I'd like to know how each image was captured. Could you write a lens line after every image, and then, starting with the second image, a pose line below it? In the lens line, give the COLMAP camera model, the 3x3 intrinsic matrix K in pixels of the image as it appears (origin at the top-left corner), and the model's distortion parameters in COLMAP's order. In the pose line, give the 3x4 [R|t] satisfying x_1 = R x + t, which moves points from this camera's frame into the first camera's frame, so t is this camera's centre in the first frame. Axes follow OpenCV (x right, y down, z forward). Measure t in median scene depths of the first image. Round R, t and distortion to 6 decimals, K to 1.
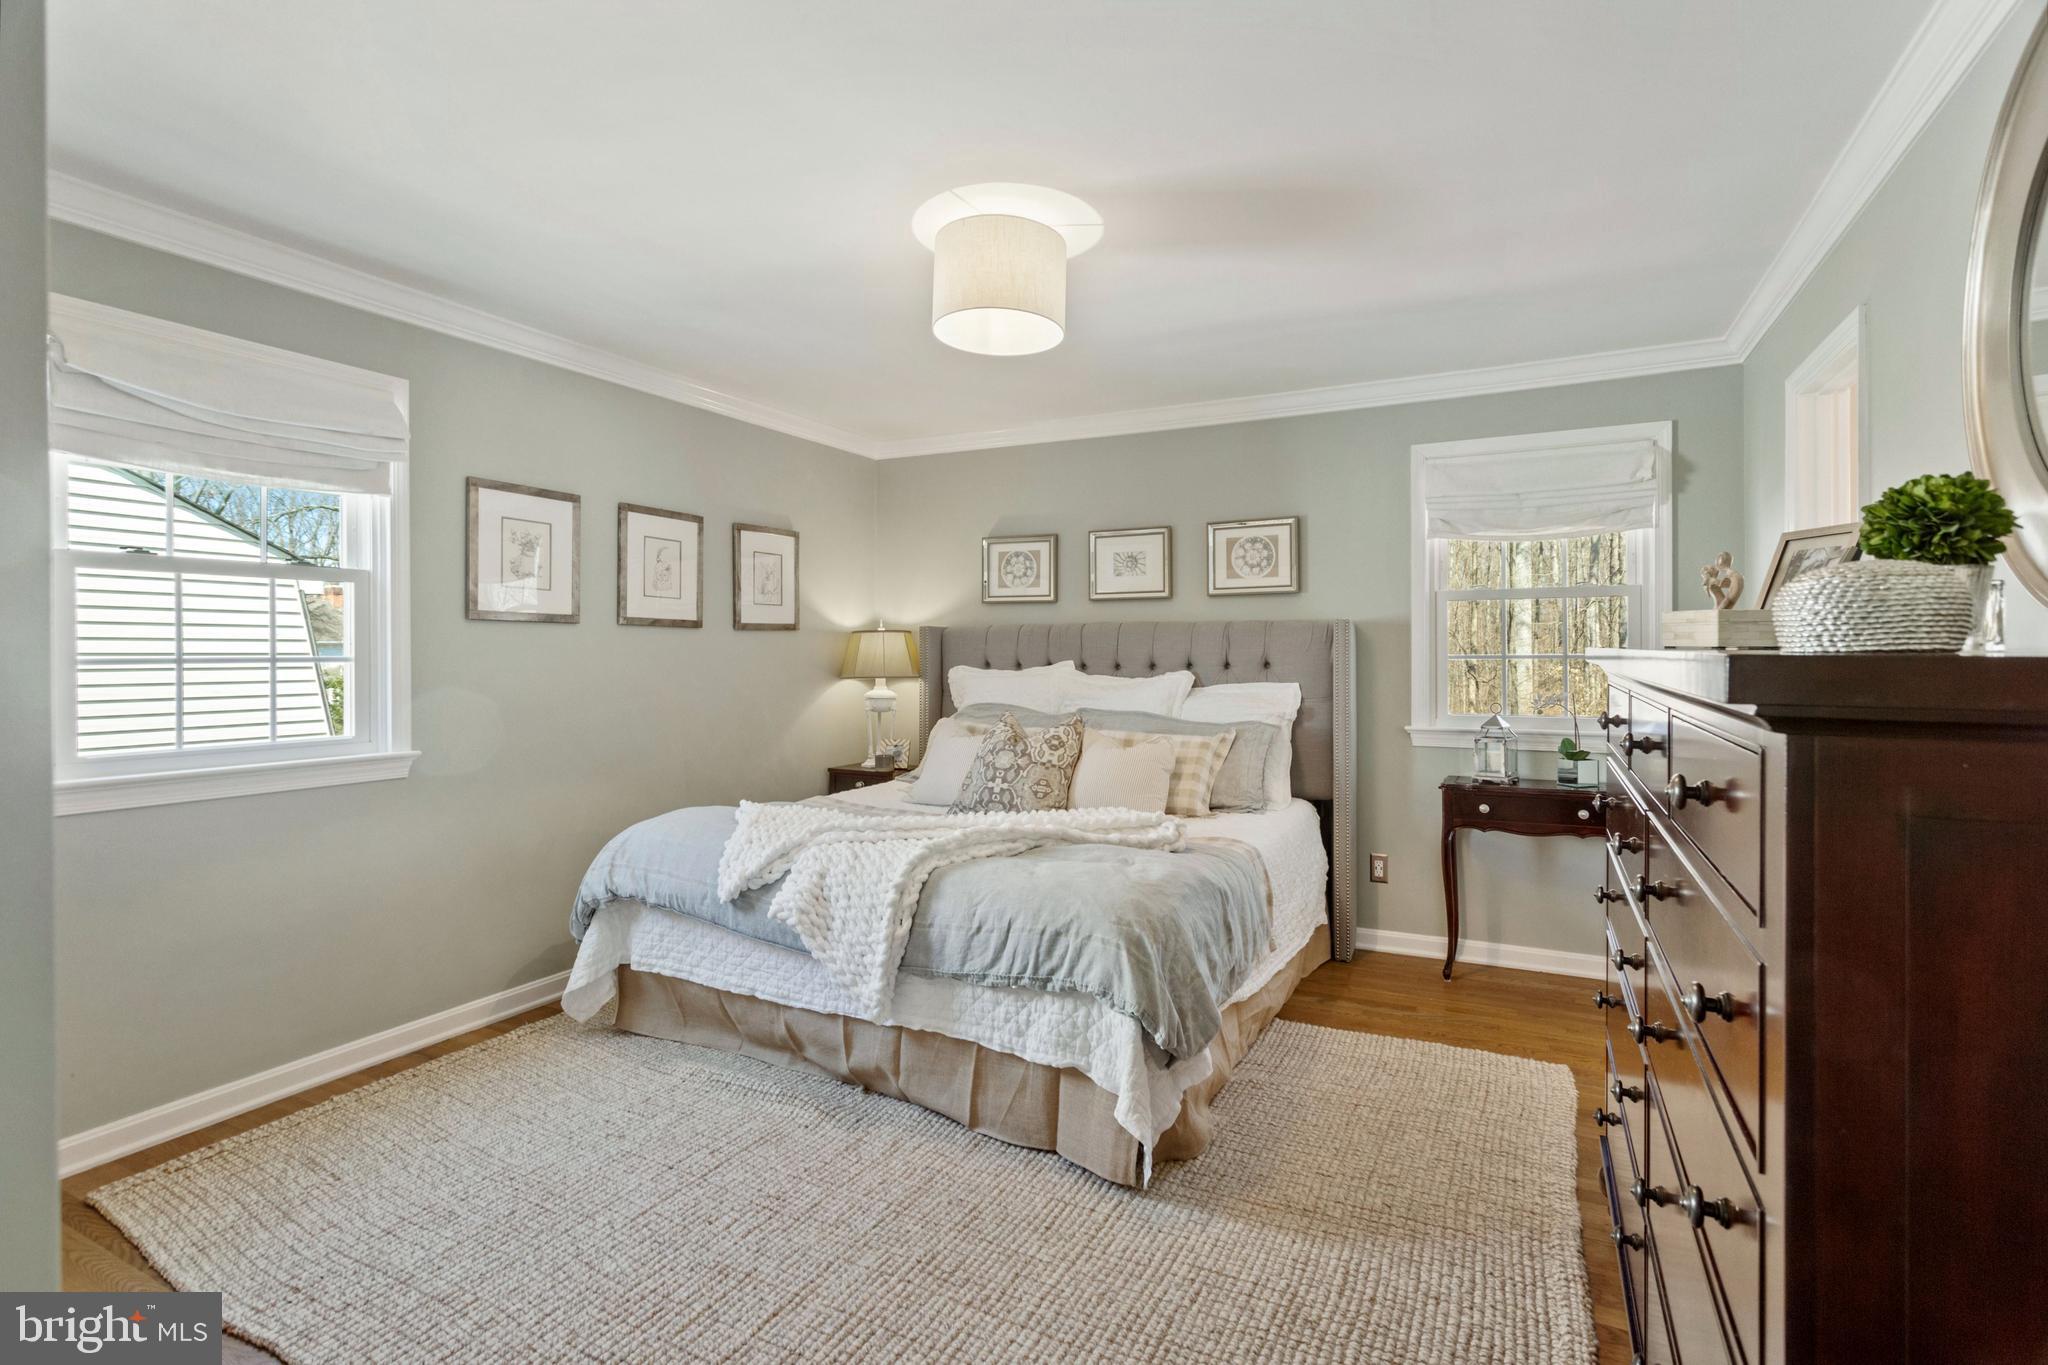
lens RADIAL K [[983.5, 0, 1021.4], [0, 983.5, 666.3], [0, 0, 1]] dist [0.001759, 0.002825]
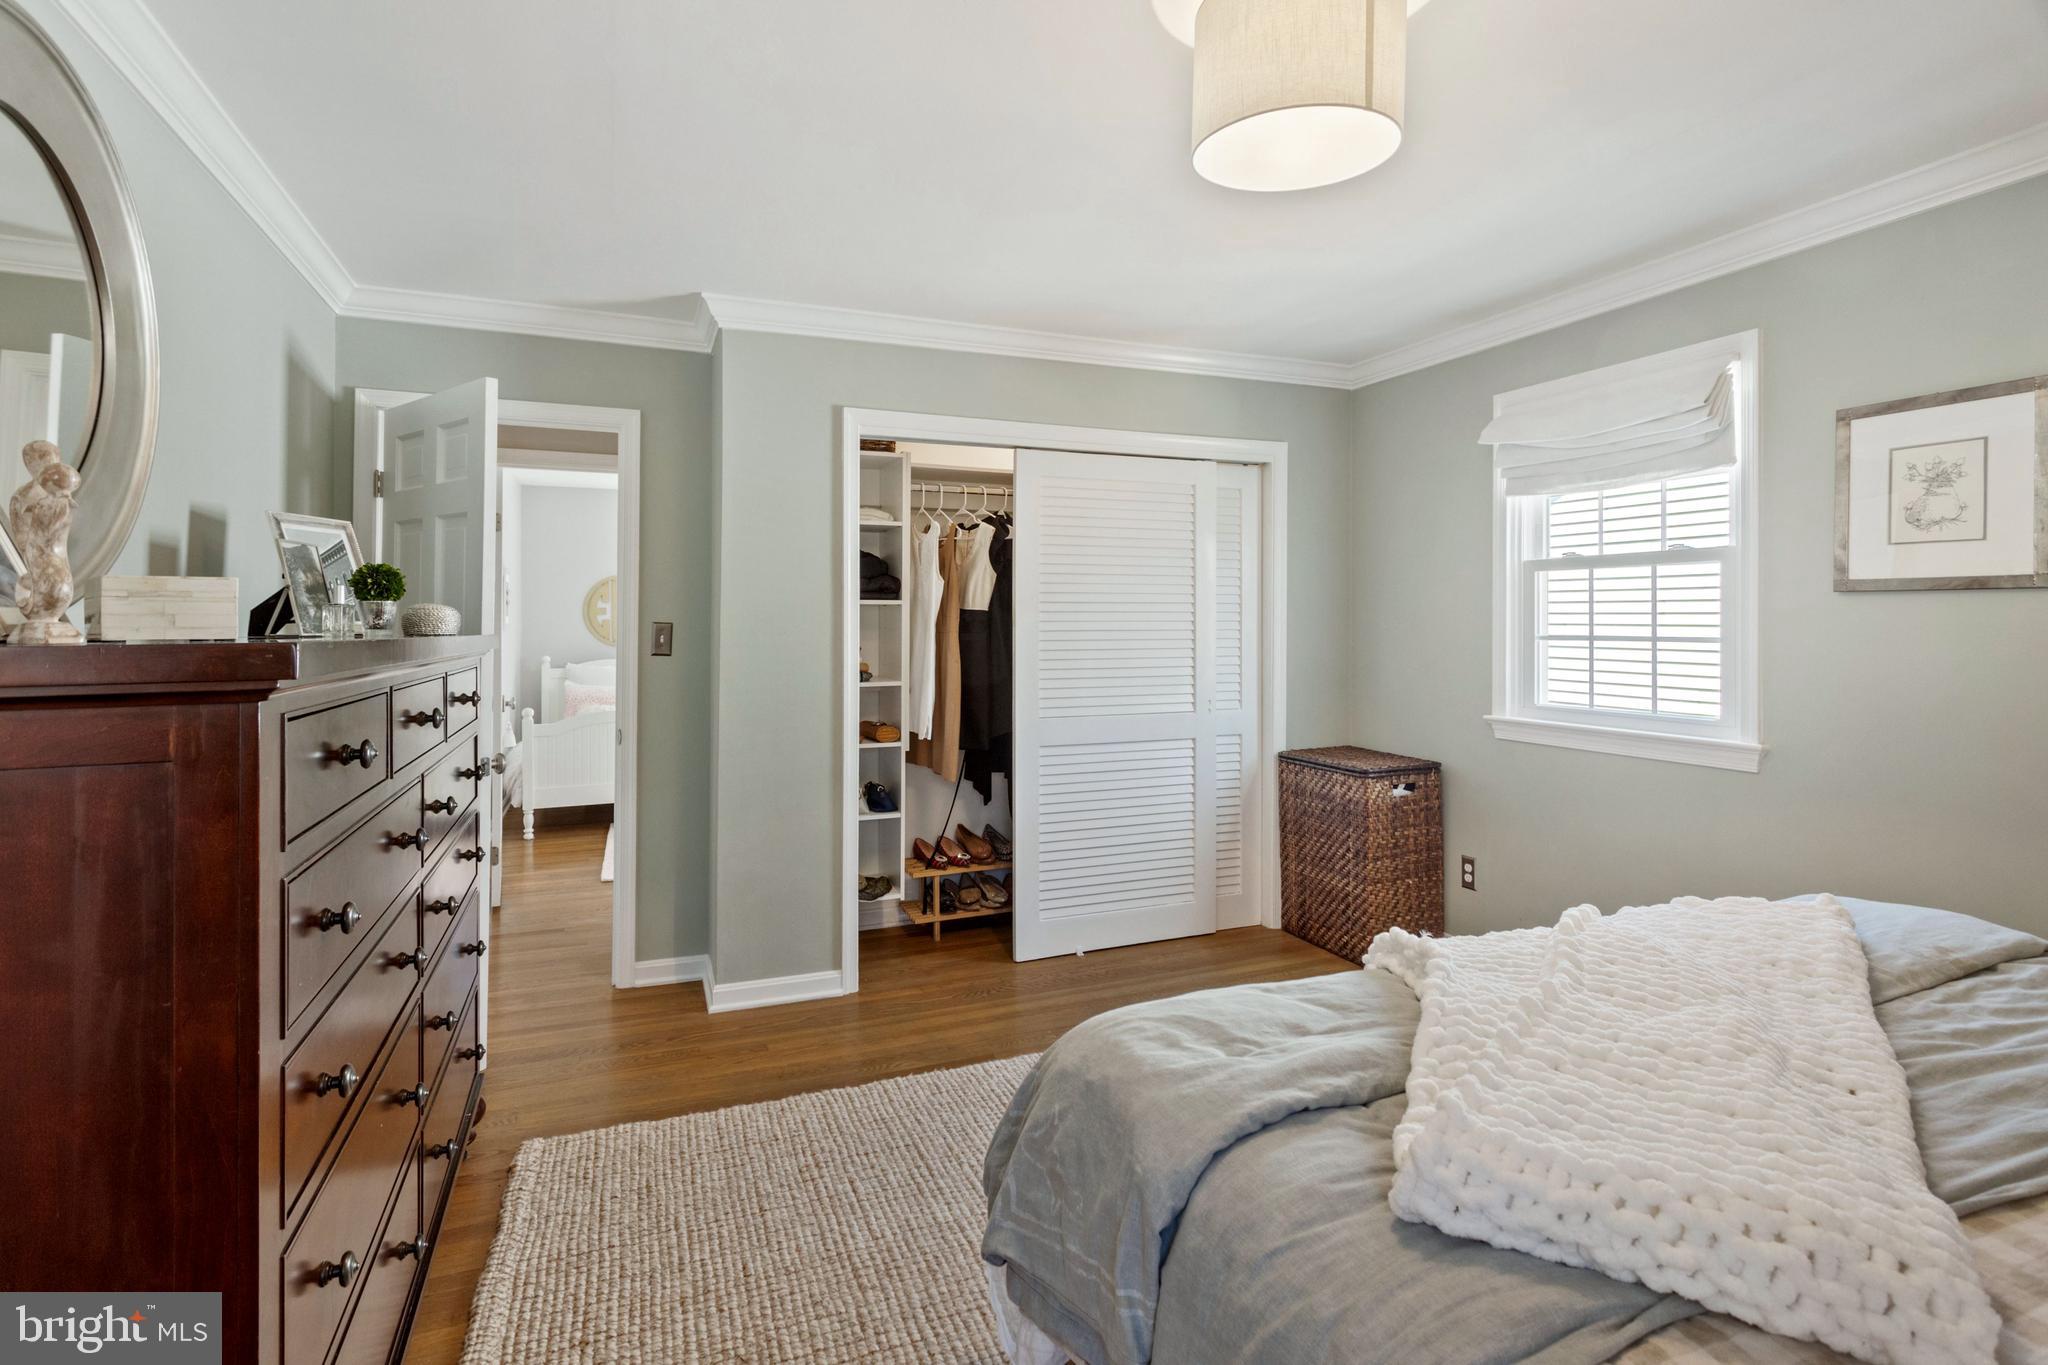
lens RADIAL K [[983.5, 0, 1000.8], [0, 983.5, 622.9], [0, 0, 1]] dist [0.001759, 0.002825]
pose [[-0.661754, -0.002587, -0.749717, 0.679585], [-0.009326, 0.999945, 0.004782, -0.029456], [0.749663, 0.010156, -0.661741, 1.463146]]
